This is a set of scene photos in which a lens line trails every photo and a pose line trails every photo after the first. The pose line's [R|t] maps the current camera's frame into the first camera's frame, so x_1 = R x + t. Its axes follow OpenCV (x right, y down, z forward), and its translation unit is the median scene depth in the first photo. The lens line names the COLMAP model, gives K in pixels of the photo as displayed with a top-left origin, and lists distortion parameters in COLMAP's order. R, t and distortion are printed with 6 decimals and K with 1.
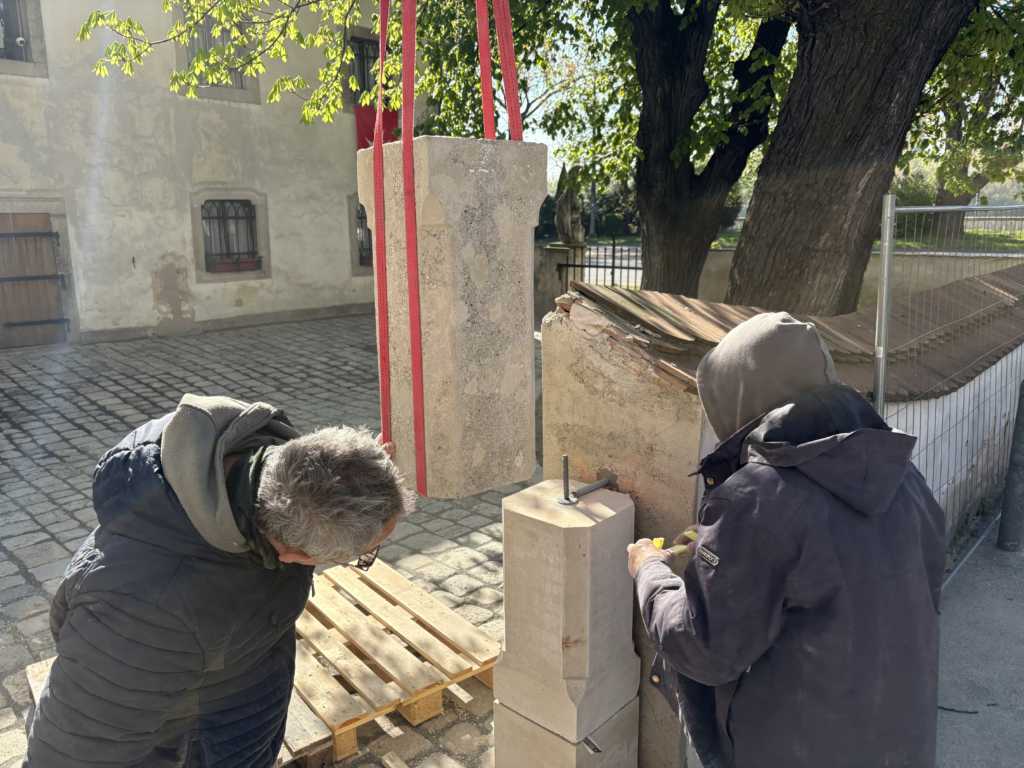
lens RADIAL K [[735.8, 0, 512.0], [0, 735.8, 384.0], [0, 0, 1]] dist [0.005038, -0.000422]
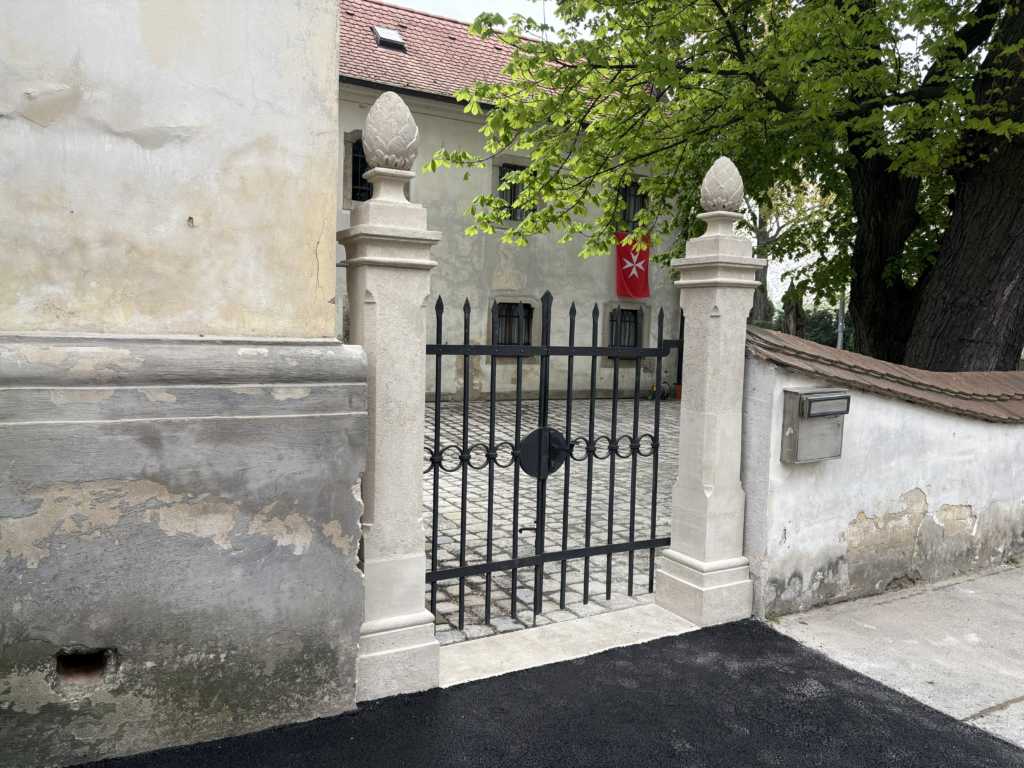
lens RADIAL K [[735.8, 0, 512.0], [0, 735.8, 384.0], [0, 0, 1]] dist [0.005038, -0.000422]
pose [[0.946357, 0.059626, -0.317574, 0.040518], [-0.108666, 0.984310, -0.139013, 0.089386], [0.304303, 0.166066, 0.937988, -0.247494]]
